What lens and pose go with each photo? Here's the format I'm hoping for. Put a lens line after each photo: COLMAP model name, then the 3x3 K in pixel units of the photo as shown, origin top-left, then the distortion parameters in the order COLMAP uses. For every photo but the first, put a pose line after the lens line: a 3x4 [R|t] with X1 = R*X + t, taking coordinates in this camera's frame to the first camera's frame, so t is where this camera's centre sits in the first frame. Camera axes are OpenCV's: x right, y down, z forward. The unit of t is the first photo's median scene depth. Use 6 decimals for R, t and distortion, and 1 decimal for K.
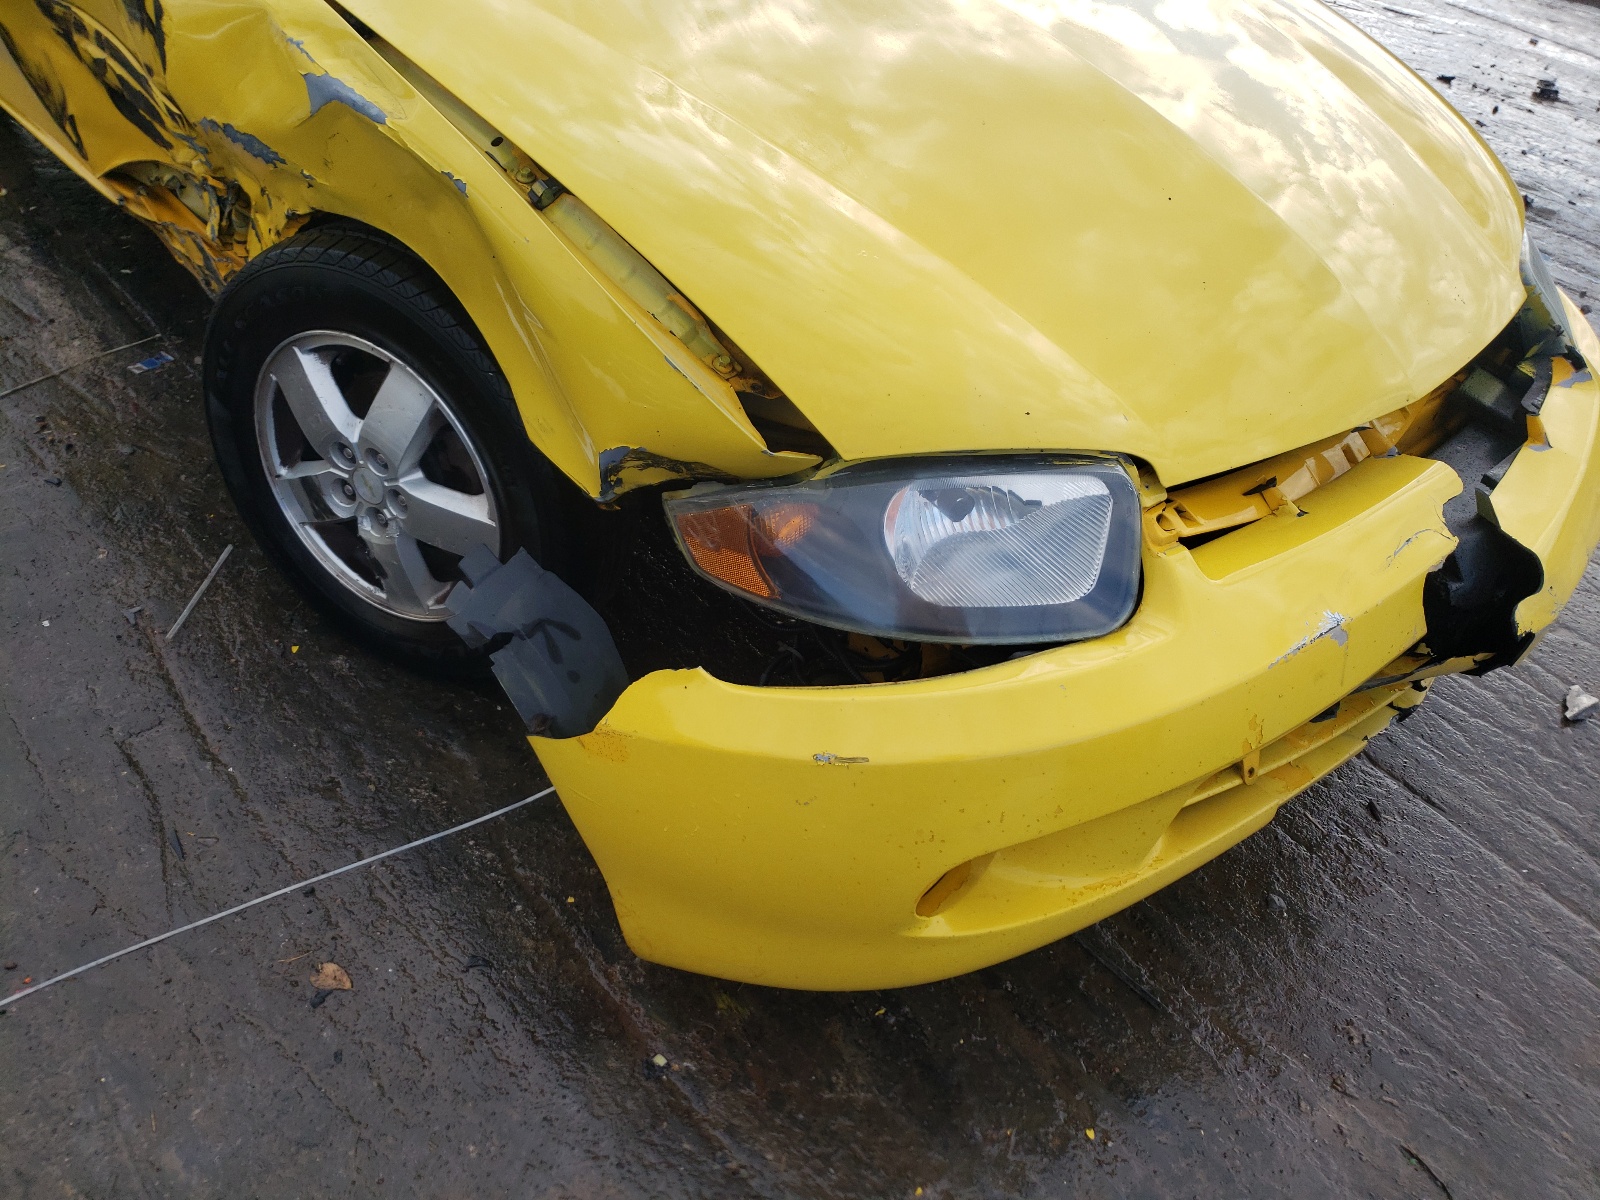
lens RADIAL K [[1258.8, 0, 790.8], [0, 1258.8, 604.8], [0, 0, 1]] dist [-0.002043, 0.005031]
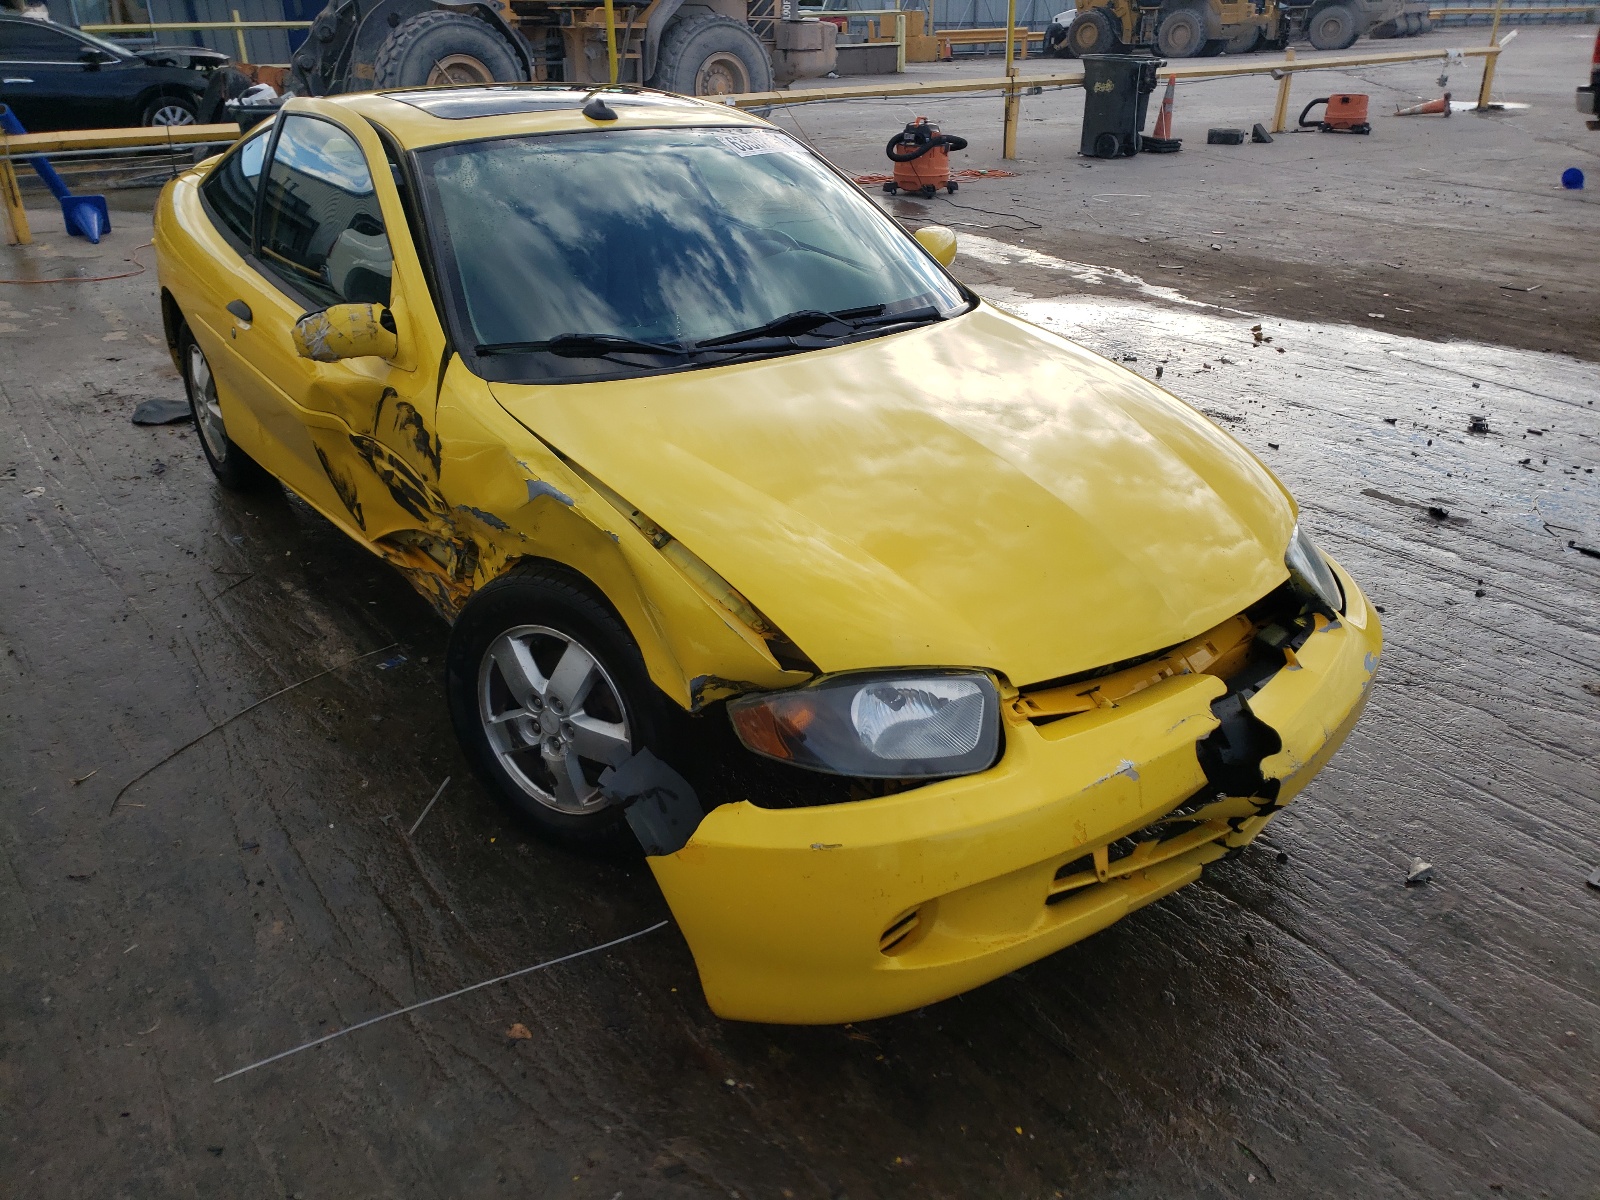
lens RADIAL K [[1210.7, 0, 802.2], [0, 1210.7, 600.6], [0, 0, 1]] dist [-0.025895, -0.003900]
pose [[0.996471, -0.037437, -0.075127, 0.106042], [0.017027, 0.966574, -0.255823, 0.163531], [0.082193, 0.253641, 0.963800, -0.505459]]
